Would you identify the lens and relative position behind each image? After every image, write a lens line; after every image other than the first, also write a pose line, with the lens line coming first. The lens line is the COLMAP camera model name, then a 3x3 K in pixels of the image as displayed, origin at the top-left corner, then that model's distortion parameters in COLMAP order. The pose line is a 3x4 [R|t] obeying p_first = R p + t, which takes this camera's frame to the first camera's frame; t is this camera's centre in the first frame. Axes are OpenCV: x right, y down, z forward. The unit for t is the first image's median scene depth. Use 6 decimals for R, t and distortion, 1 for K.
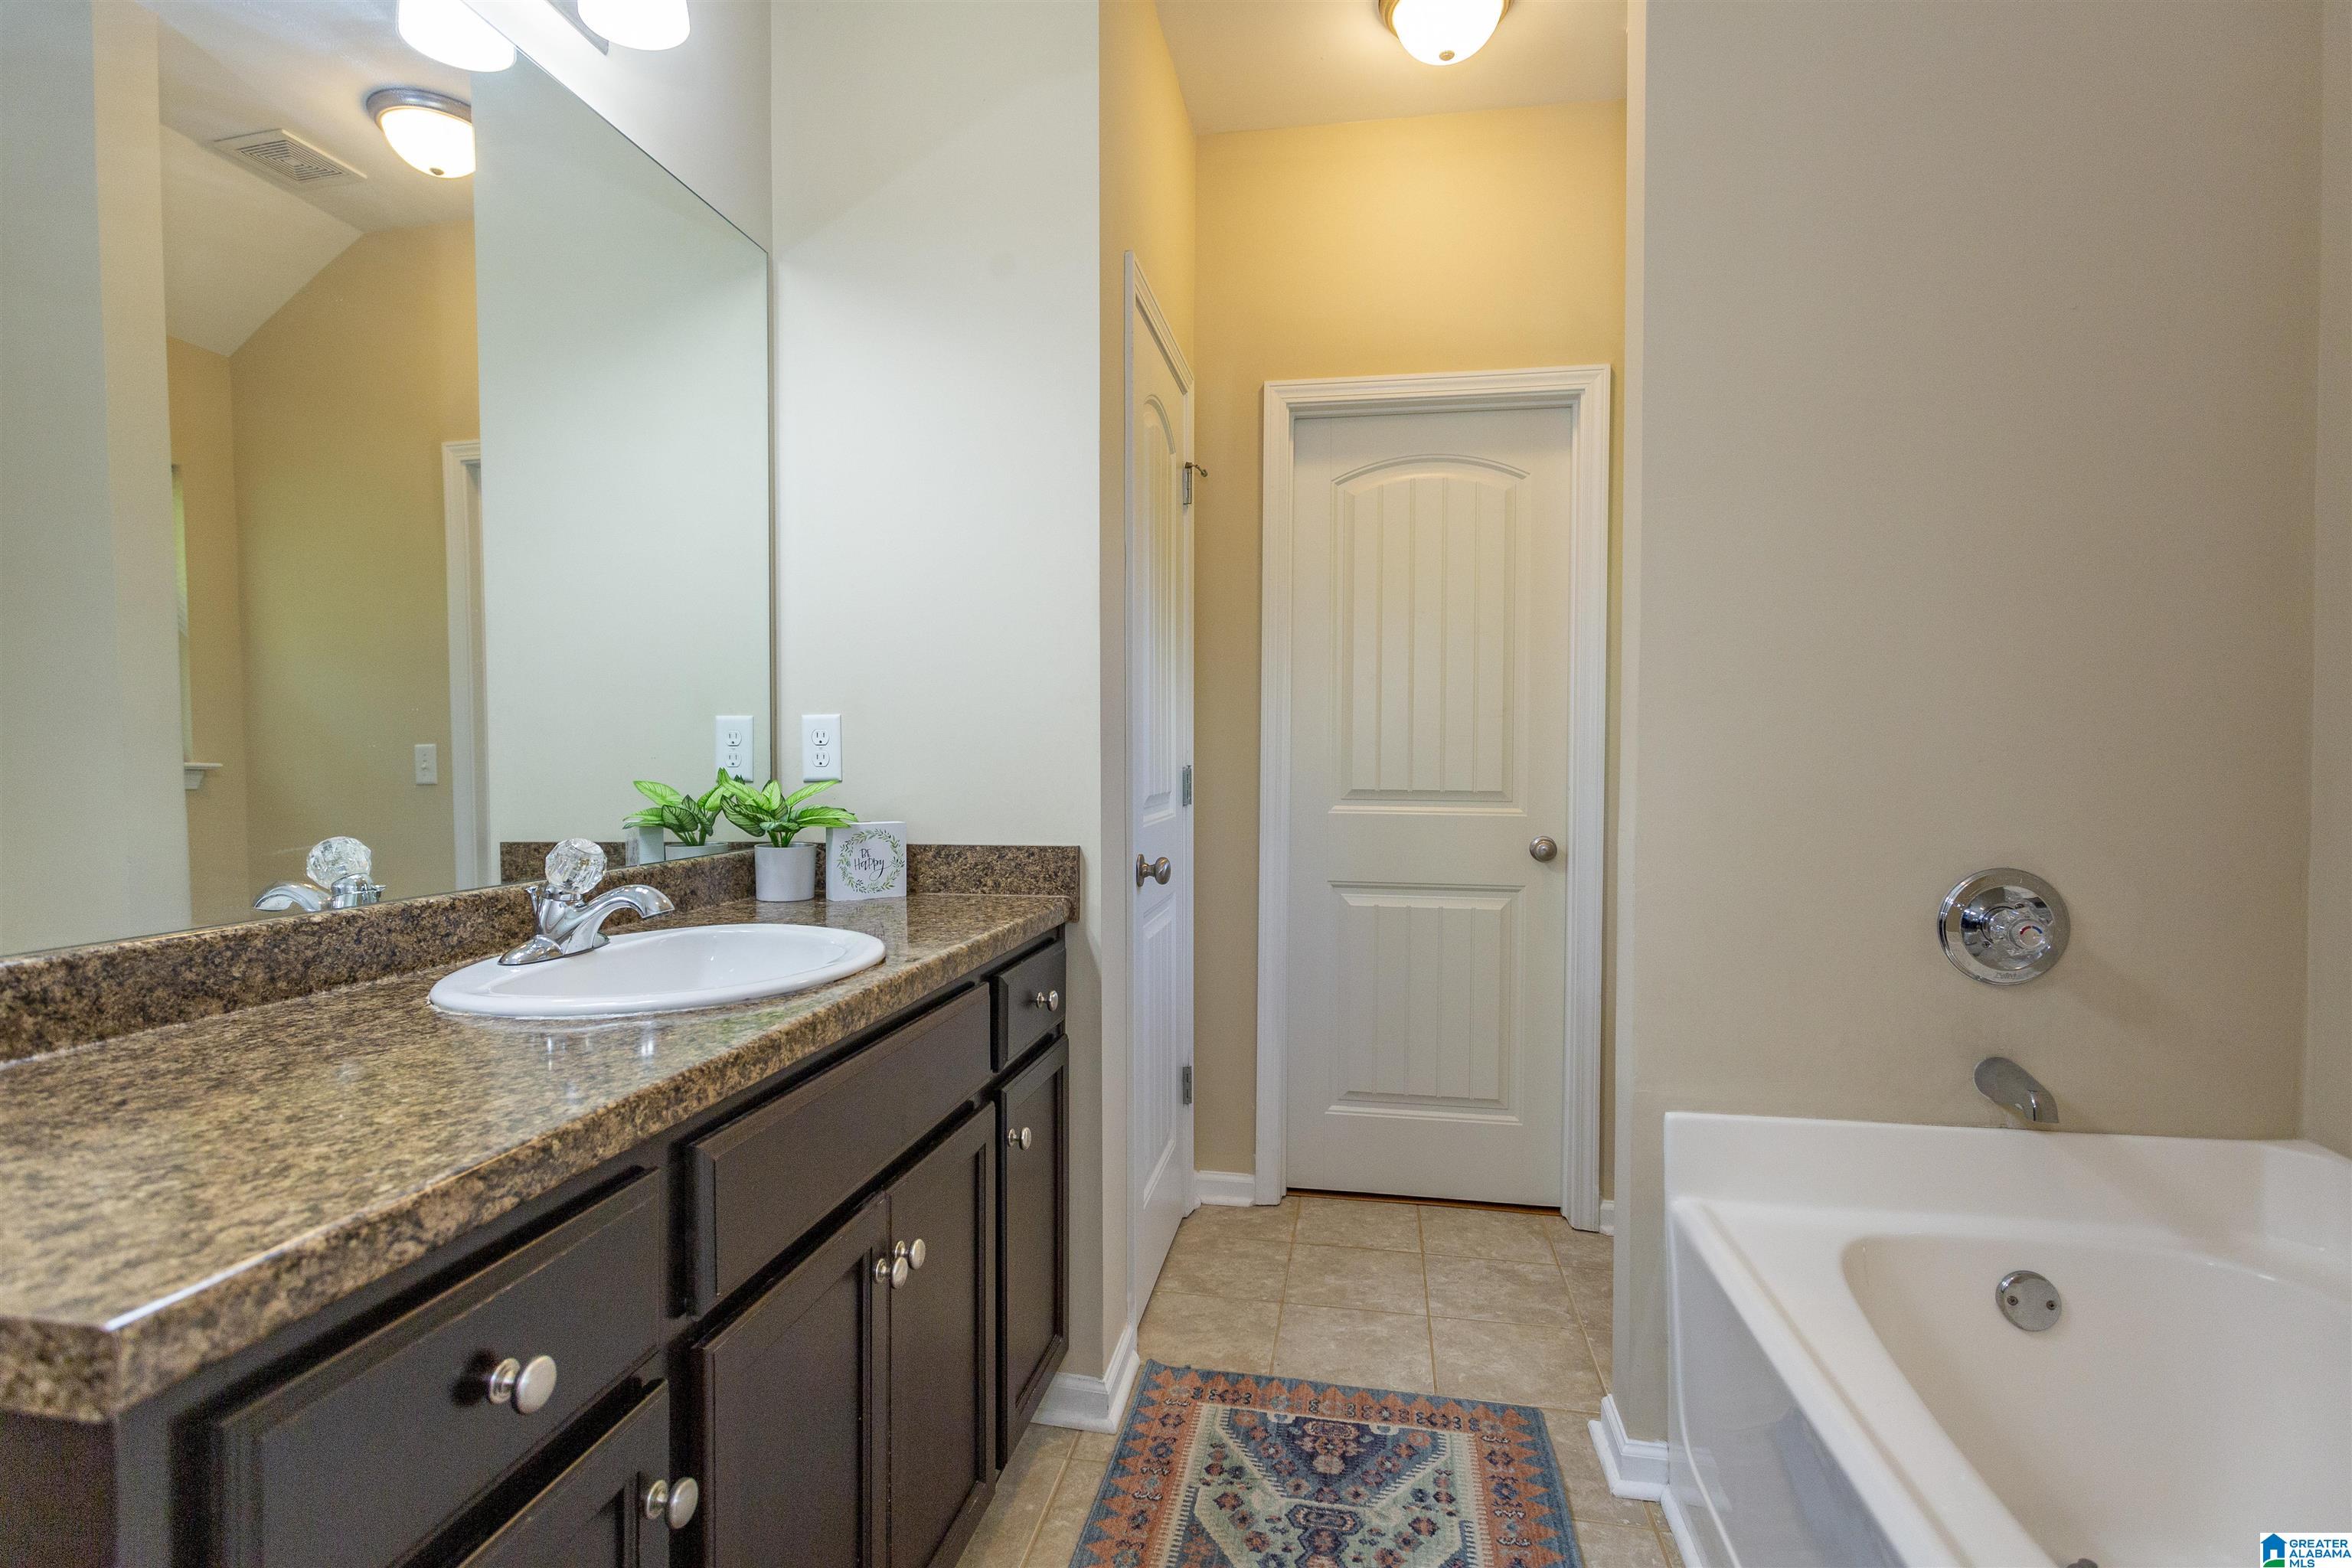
lens RADIAL K [[1166.2, 0, 1174.6], [0, 1166.2, 768.4], [0, 0, 1]] dist [0.002316, 0.001780]
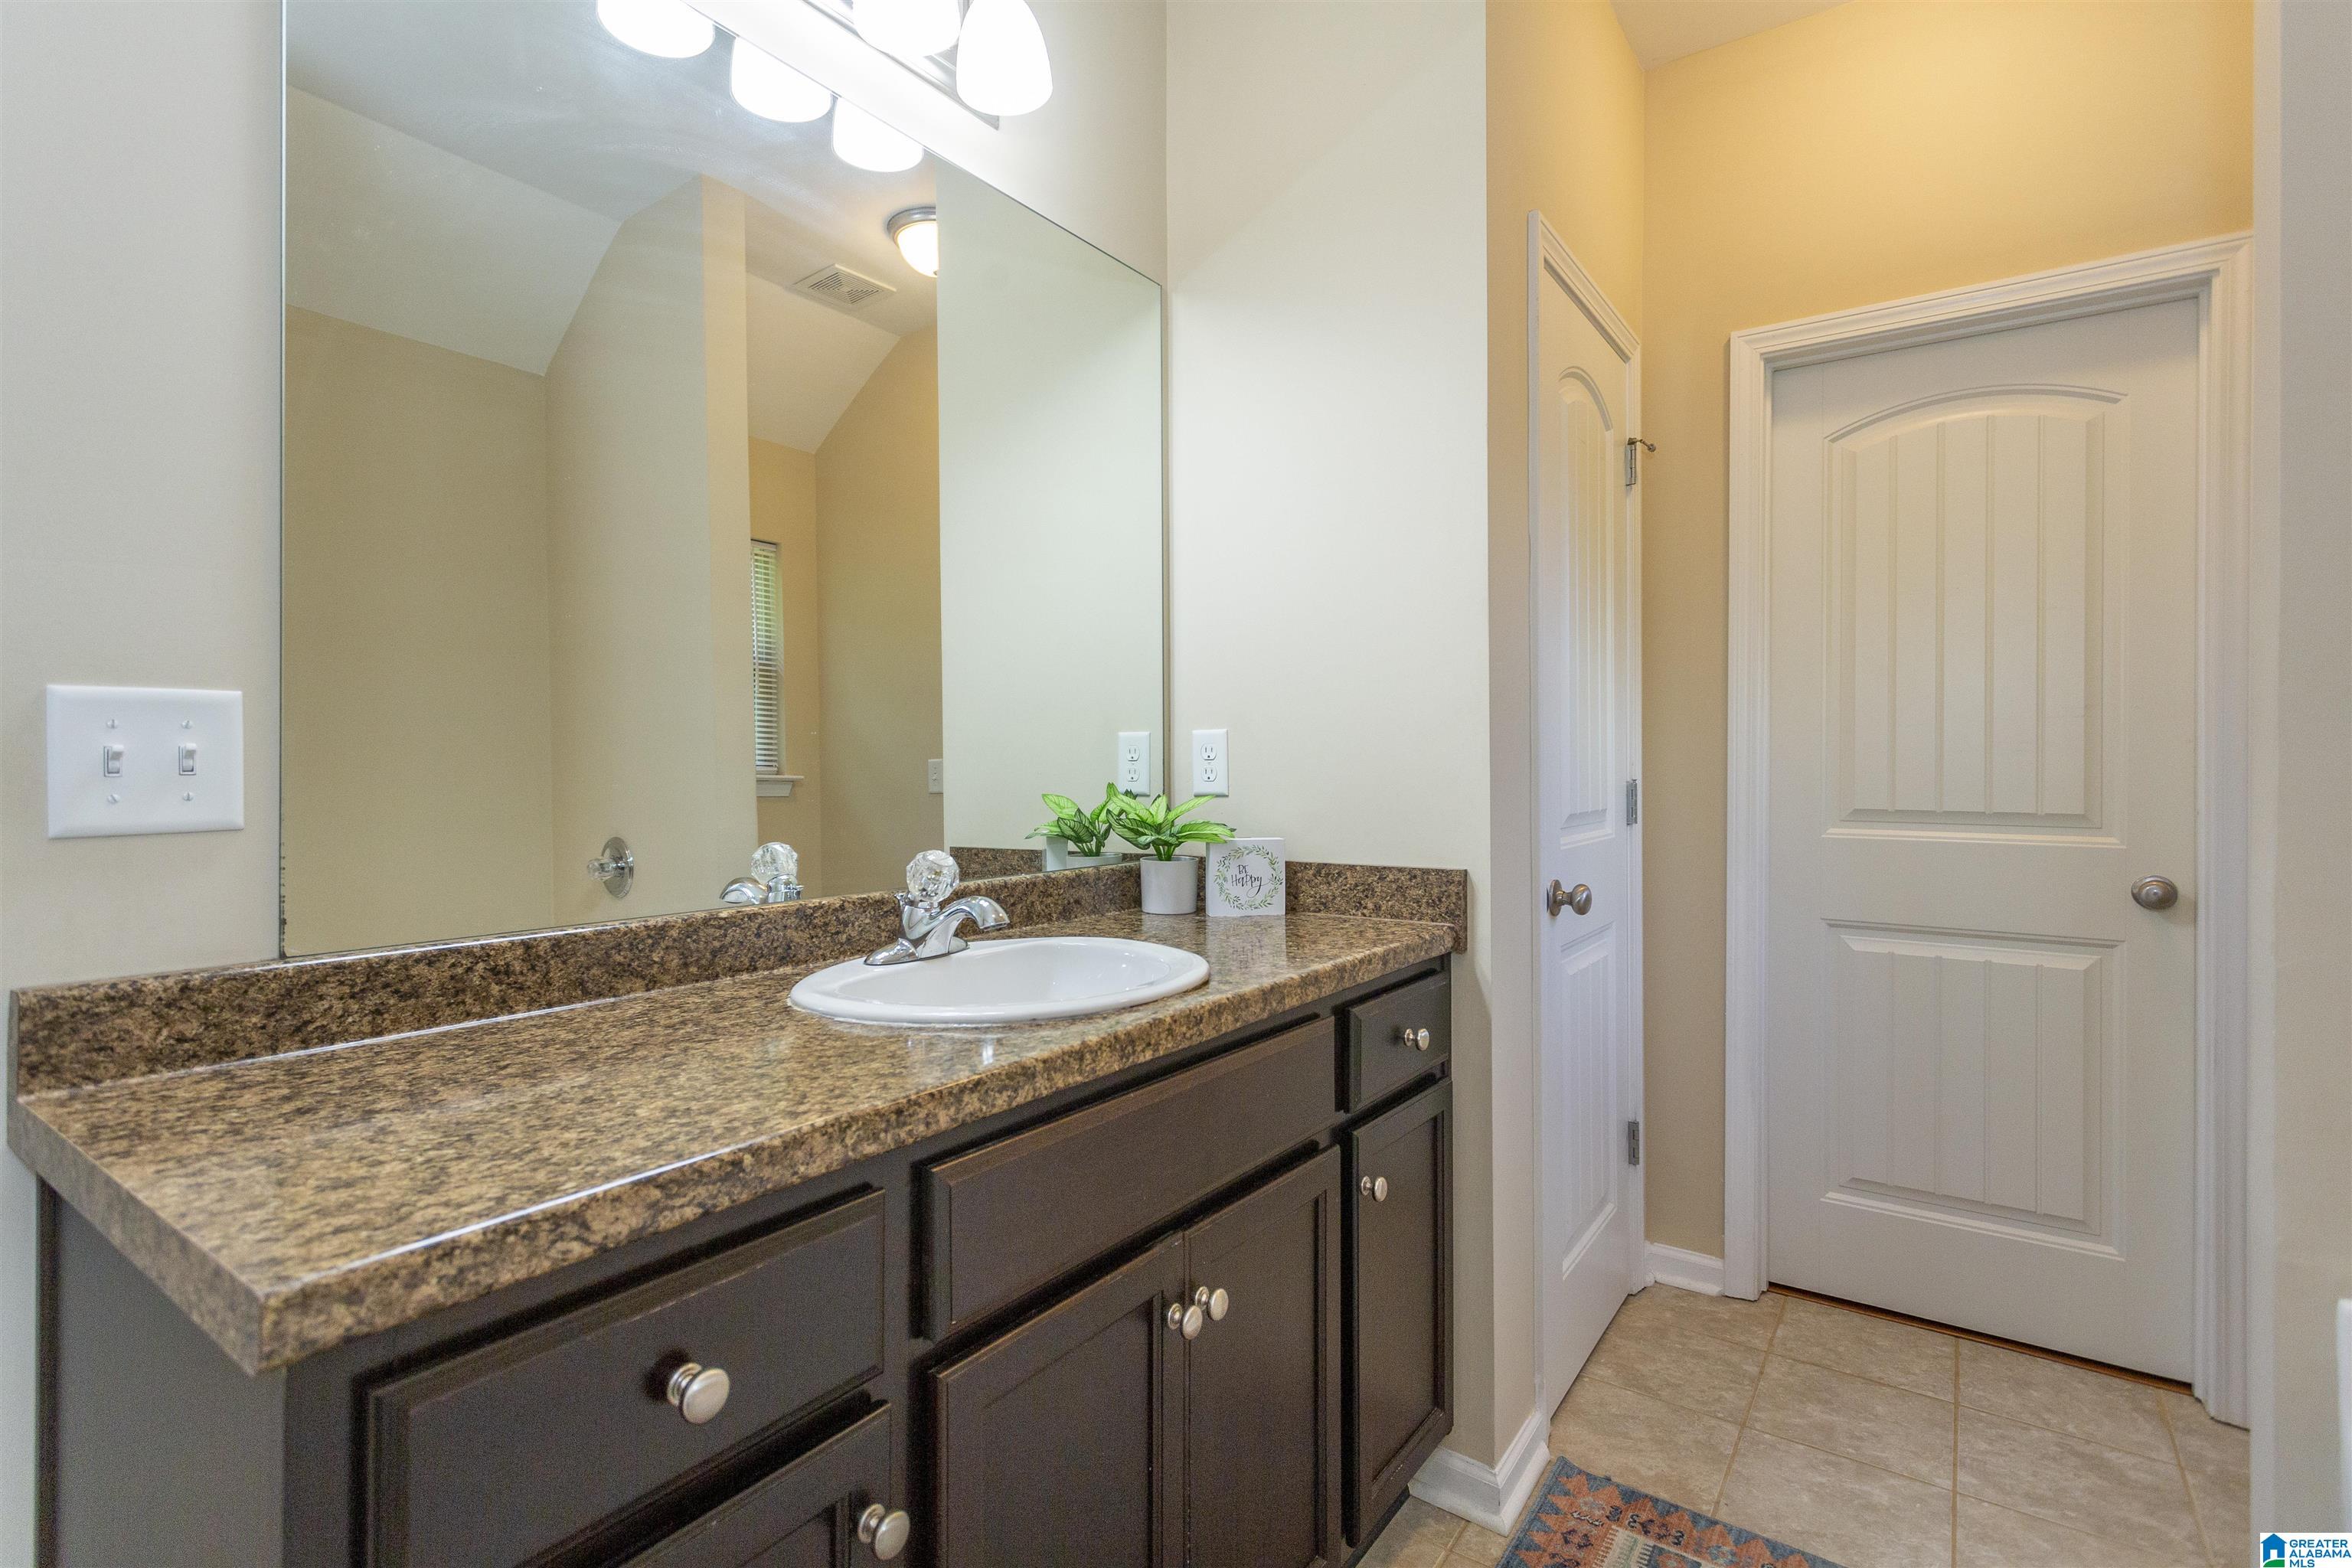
lens RADIAL K [[1139.5, 0, 1153.5], [0, 1139.5, 758.6], [0, 0, 1]] dist [0.004953, 0.000512]
pose [[0.900709, -0.005076, -0.434393, 0.089331], [-0.002028, 0.999872, -0.015889, -0.005812], [0.434418, 0.015193, 0.900583, 0.095709]]
